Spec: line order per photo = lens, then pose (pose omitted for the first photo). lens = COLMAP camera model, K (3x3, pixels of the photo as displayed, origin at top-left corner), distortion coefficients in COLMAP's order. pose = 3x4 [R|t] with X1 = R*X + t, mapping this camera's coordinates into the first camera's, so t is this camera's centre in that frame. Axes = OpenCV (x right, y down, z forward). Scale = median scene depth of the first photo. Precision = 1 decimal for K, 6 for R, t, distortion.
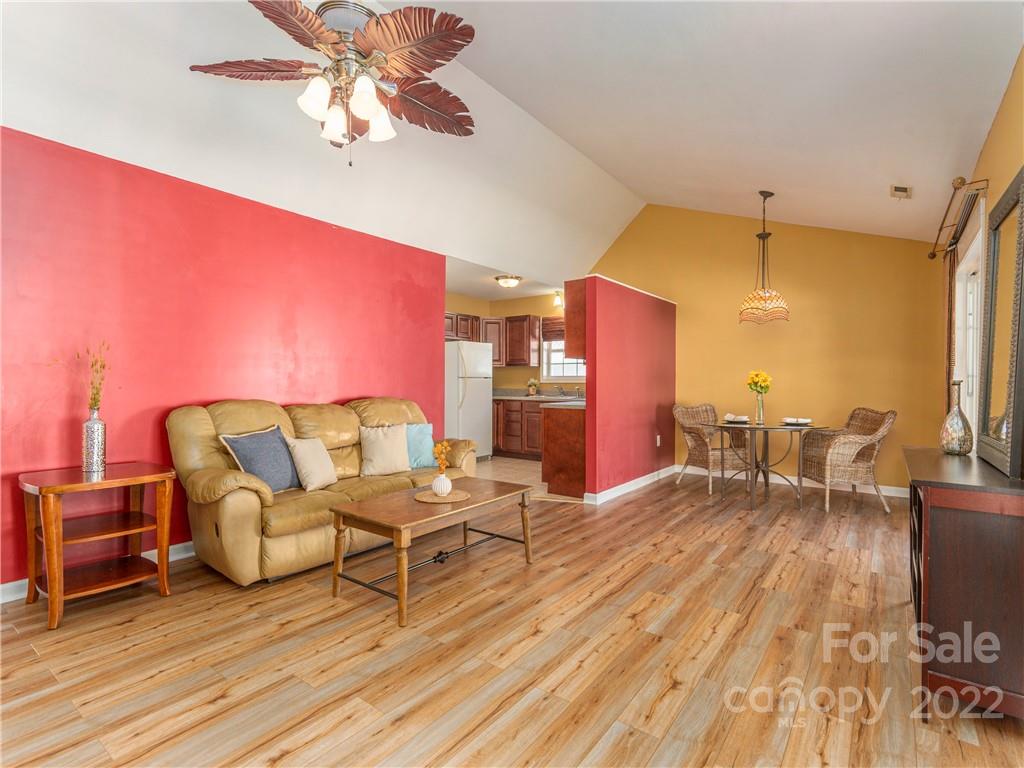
lens RADIAL K [[499.8, 0, 521.7], [0, 499.8, 386.1], [0, 0, 1]] dist [0.004704, 0.001068]
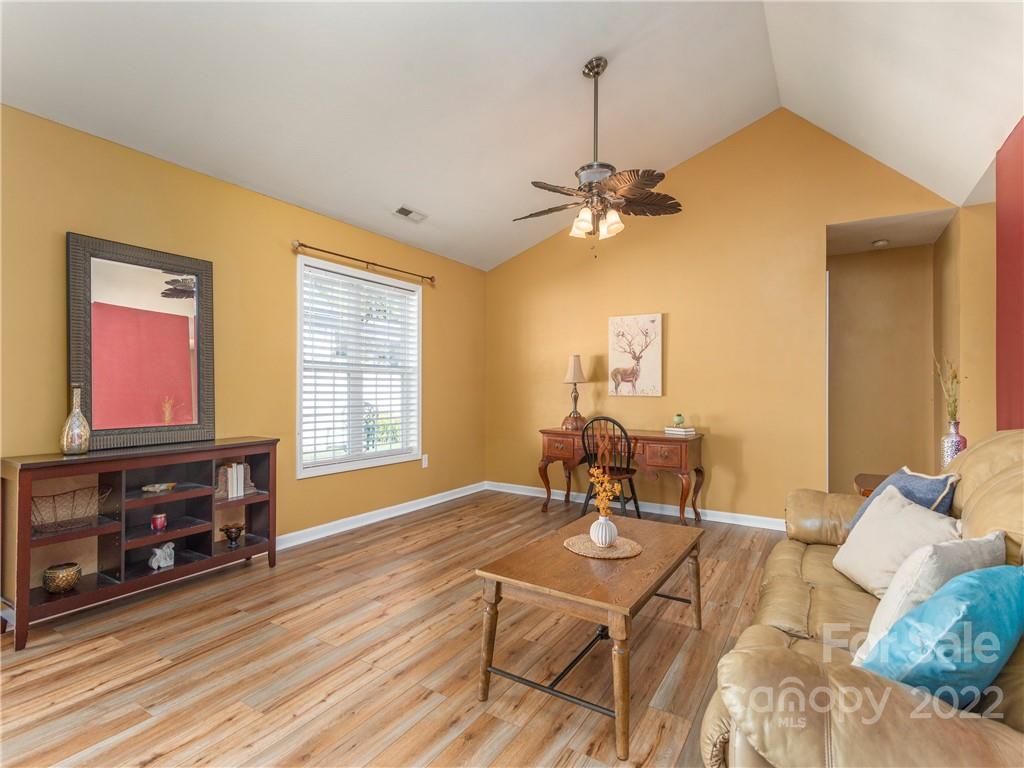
lens RADIAL K [[499.8, 0, 513.7], [0, 499.8, 383.0], [0, 0, 1]] dist [0.004704, 0.001068]
pose [[-0.997104, -0.011405, -0.075191, 0.024540], [-0.011756, 0.999922, 0.004227, -0.017660], [0.075137, 0.005099, -0.997160, 1.388080]]
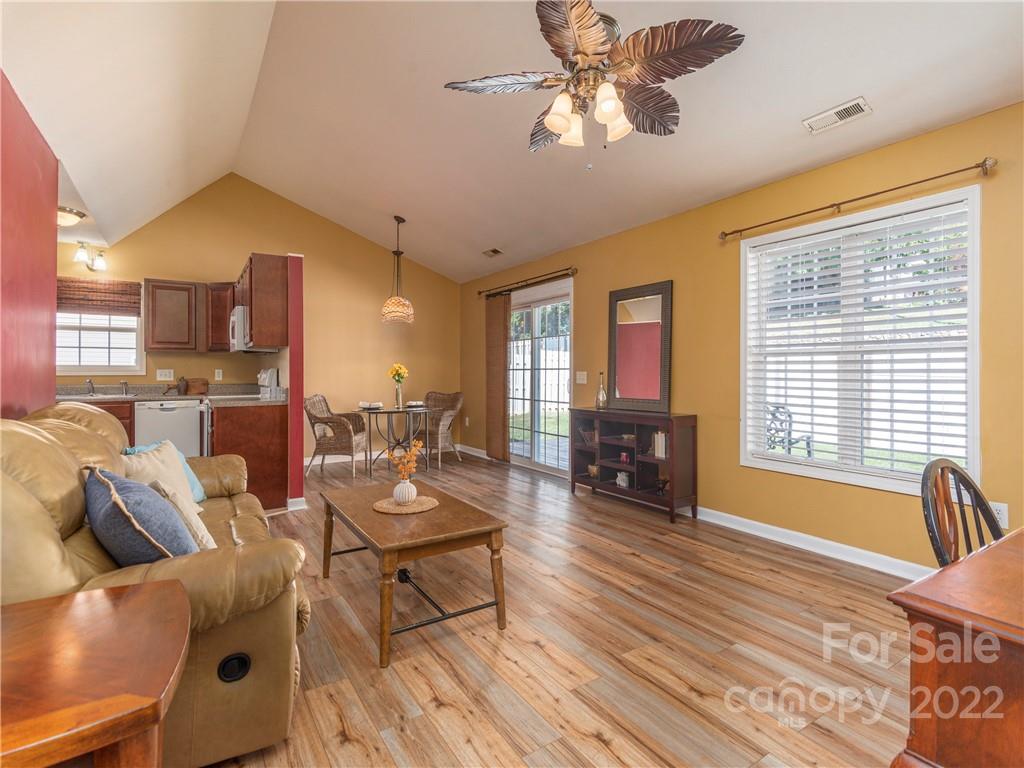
lens RADIAL K [[499.8, 0, 511.6], [0, 499.8, 371.1], [0, 0, 1]] dist [0.004704, 0.001068]
pose [[0.353257, 0.002656, 0.935523, -0.733630], [0.011110, 0.999914, -0.007034, -0.002548], [-0.935461, 0.012878, 0.353196, 0.416476]]
